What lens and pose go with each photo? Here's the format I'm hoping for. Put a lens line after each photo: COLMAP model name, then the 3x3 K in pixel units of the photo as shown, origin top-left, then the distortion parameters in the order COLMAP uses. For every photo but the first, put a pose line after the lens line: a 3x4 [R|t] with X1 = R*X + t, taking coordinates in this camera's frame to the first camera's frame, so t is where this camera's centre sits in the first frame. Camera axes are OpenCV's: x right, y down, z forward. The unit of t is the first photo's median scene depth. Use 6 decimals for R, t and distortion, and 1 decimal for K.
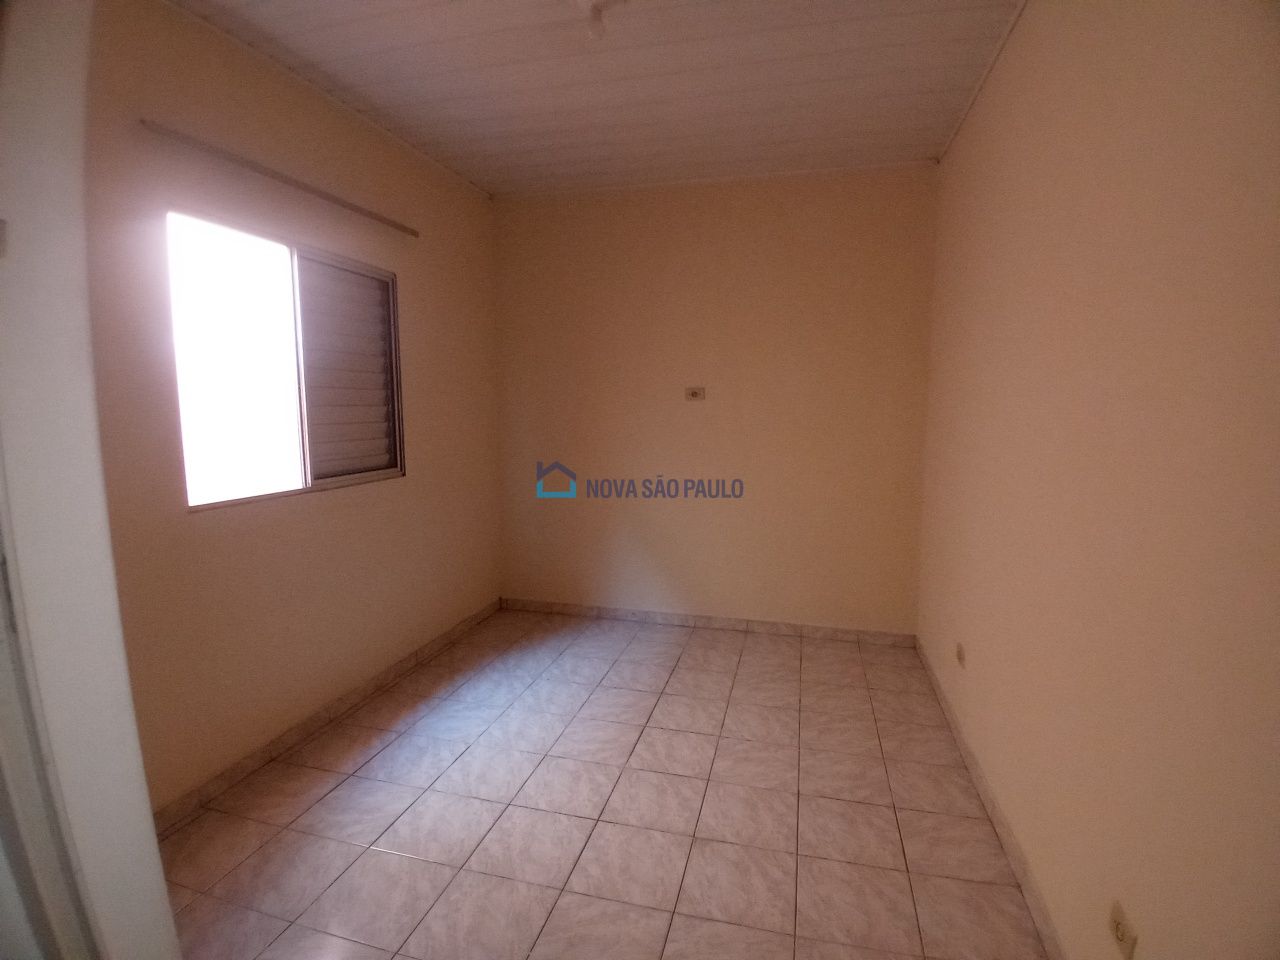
lens RADIAL K [[635.3, 0, 640.7], [0, 635.3, 487.9], [0, 0, 1]] dist [0.012075, -0.049438]
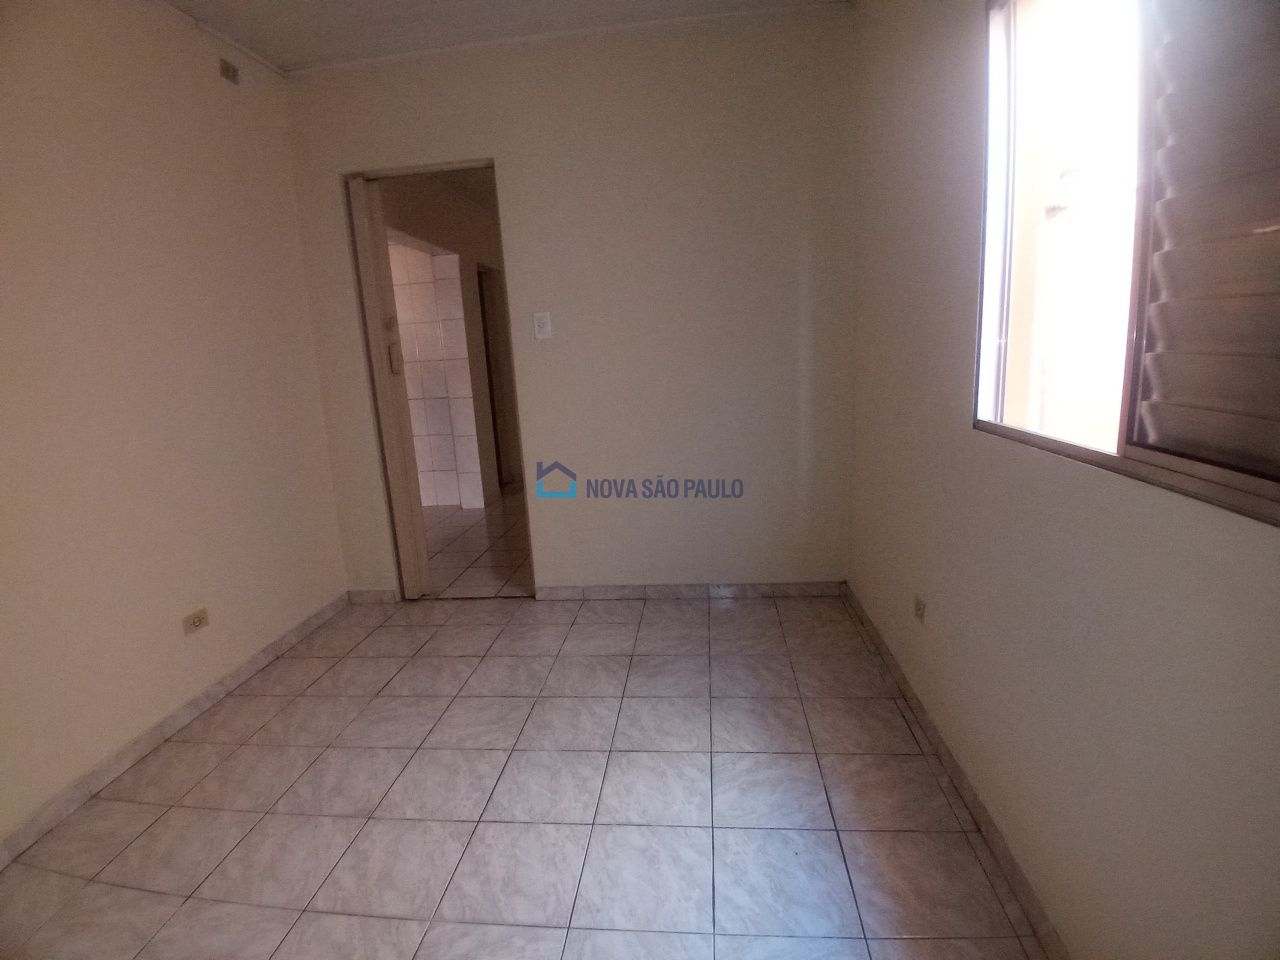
lens RADIAL K [[635.3, 0, 640.7], [0, 635.3, 487.9], [0, 0, 1]] dist [0.012075, -0.049438]
pose [[-0.986648, 0.083073, -0.140089, -0.197393], [0.032255, 0.942767, 0.331889, -0.159339], [0.159642, 0.322939, -0.932858, 1.673147]]
